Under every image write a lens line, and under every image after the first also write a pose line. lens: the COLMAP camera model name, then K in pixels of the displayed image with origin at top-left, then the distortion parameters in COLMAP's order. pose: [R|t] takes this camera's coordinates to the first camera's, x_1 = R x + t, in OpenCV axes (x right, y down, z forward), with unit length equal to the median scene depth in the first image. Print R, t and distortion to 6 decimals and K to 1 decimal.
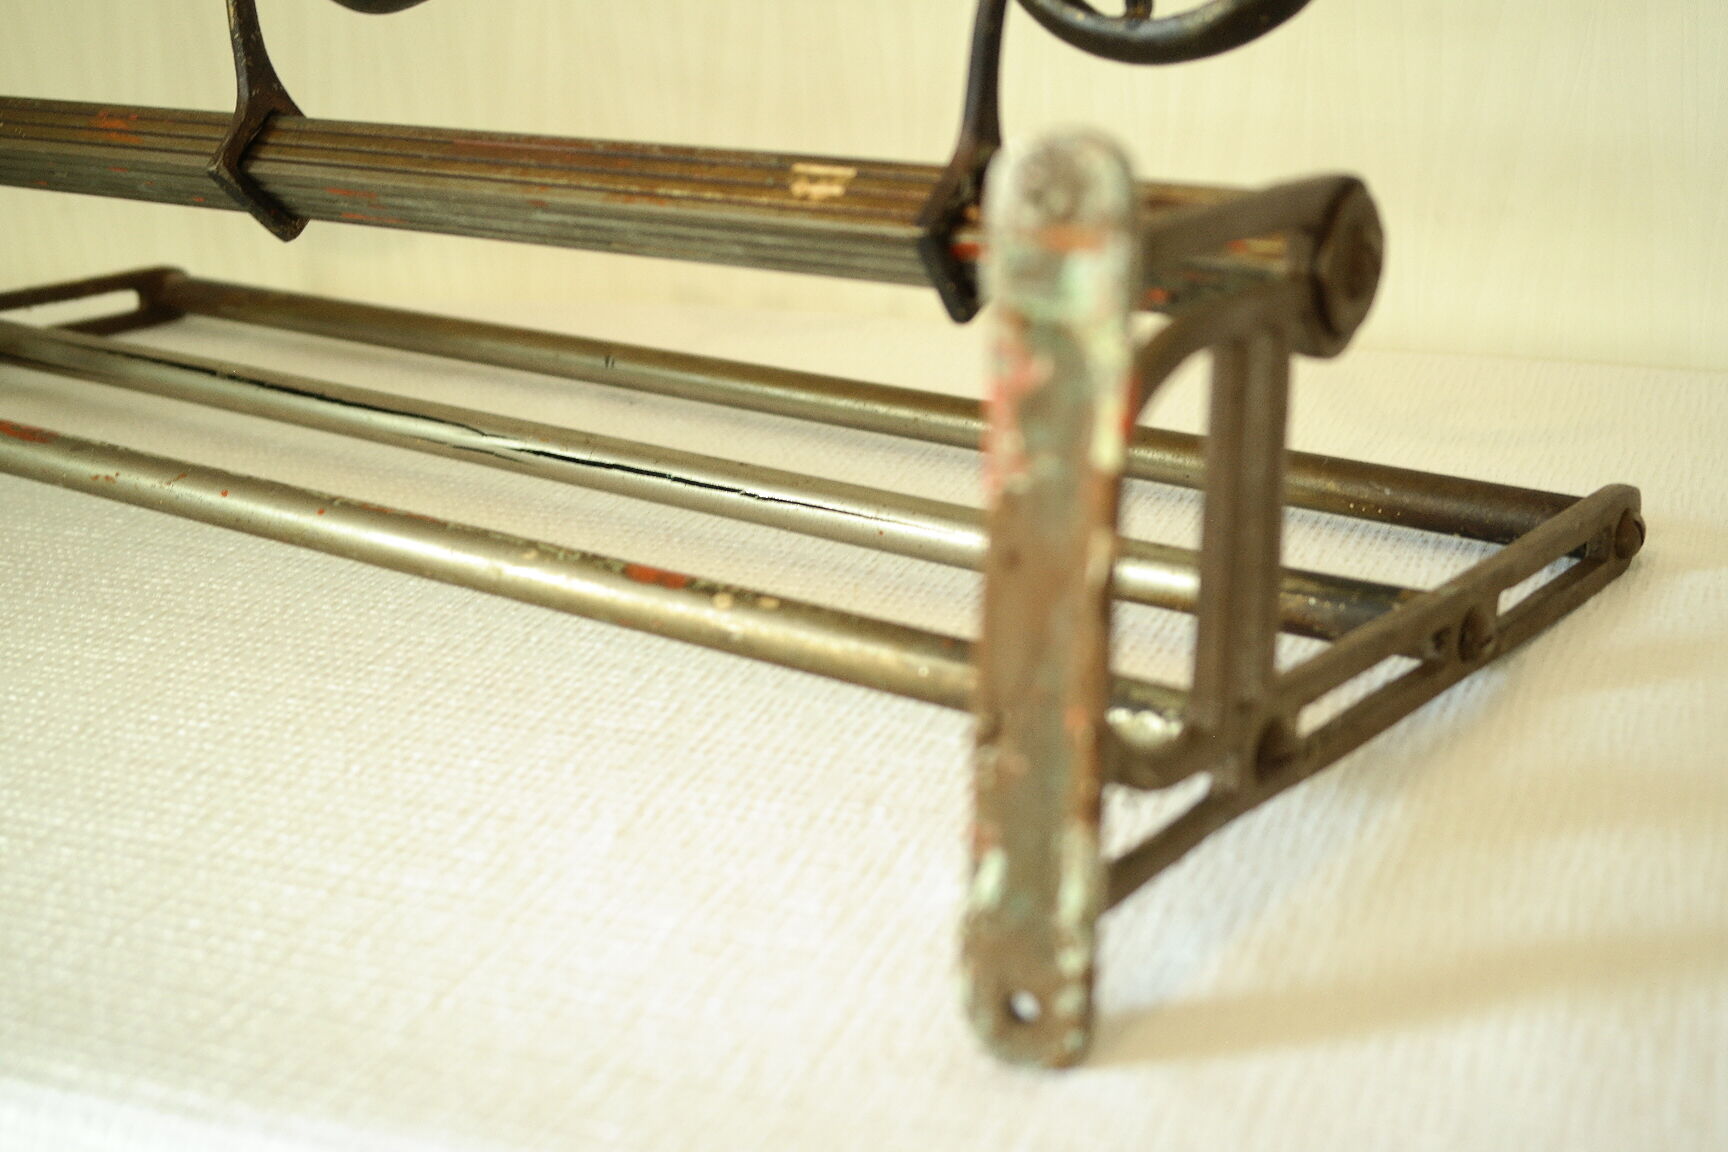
lens RADIAL K [[2348.3, 0, 862.3], [0, 2348.3, 577.4], [0, 0, 1]] dist [-0.003012, 0.000000]
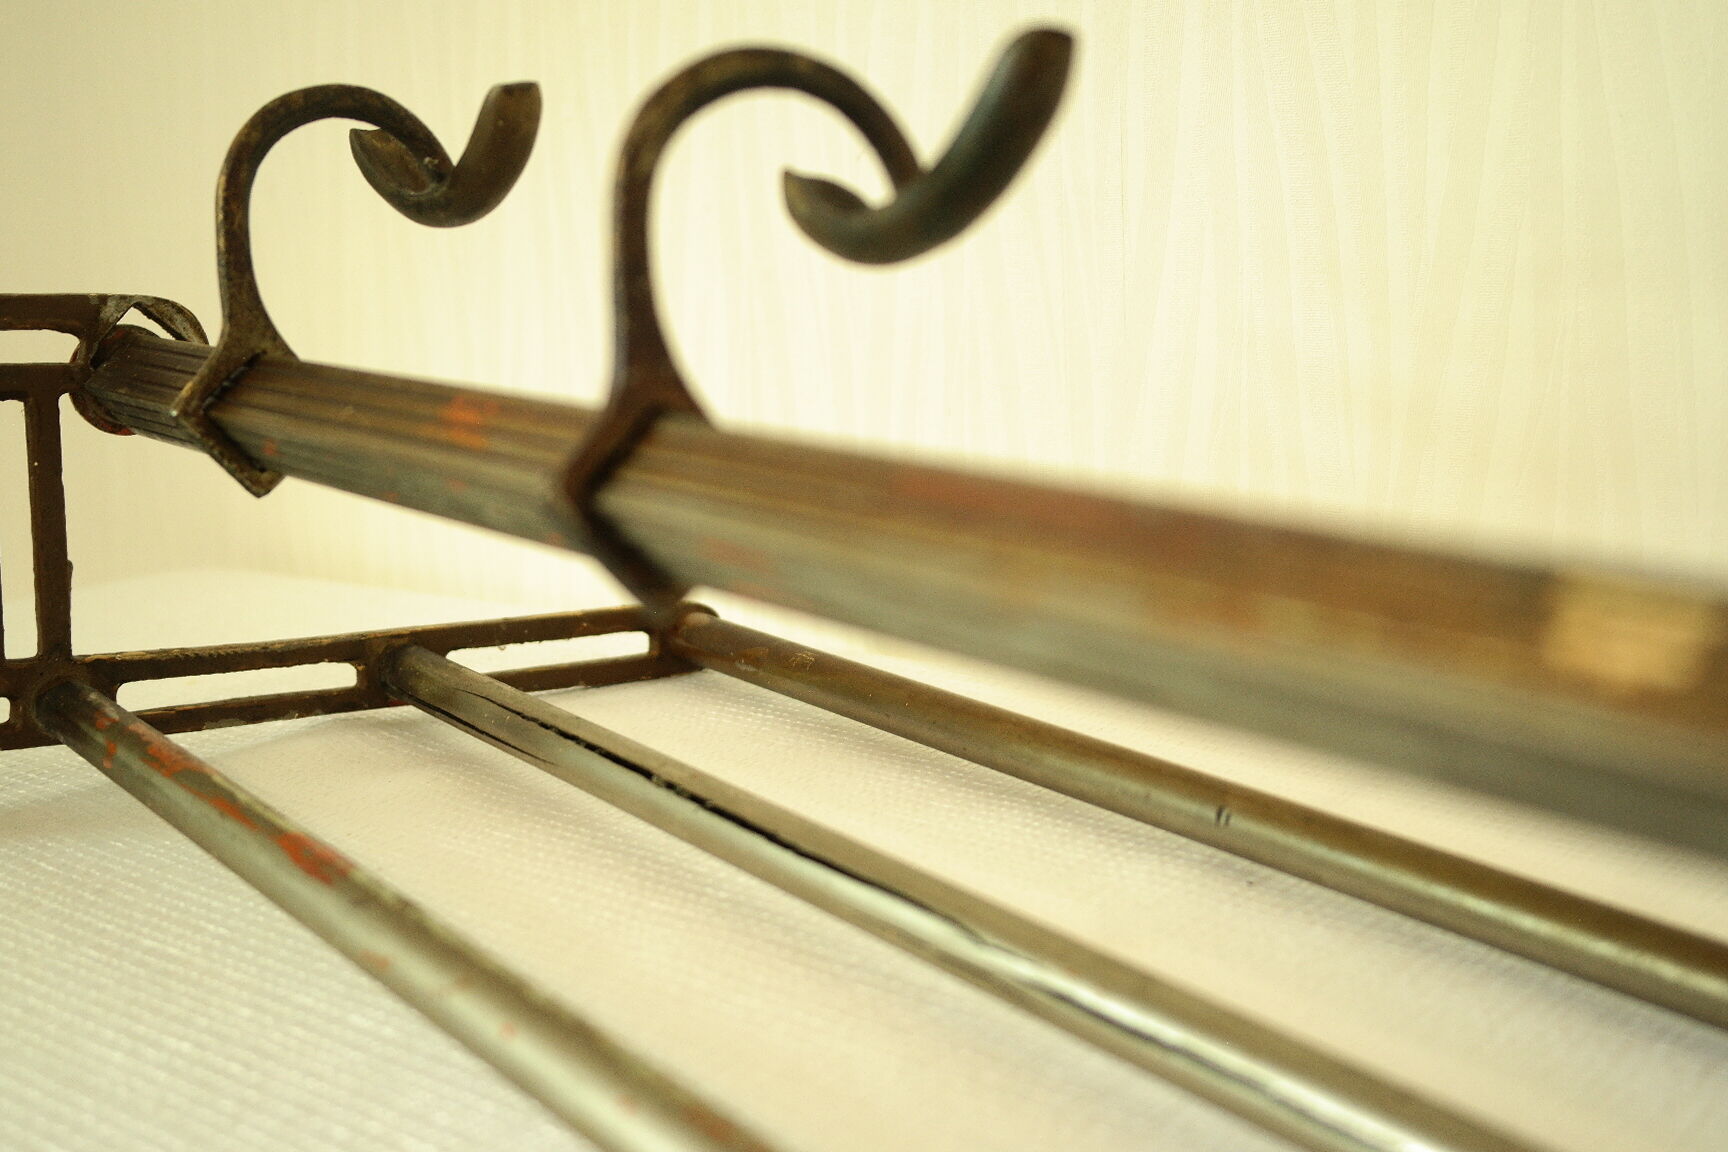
lens RADIAL K [[2247.9, 0, 861.5], [0, 2247.9, 572.5], [0, 0, 1]] dist [0.000876, 0.000000]
pose [[0.948747, 0.073817, -0.307296, -0.019327], [-0.113758, 0.986930, -0.114141, -0.091440], [0.294854, 0.143248, 0.944744, 0.448666]]
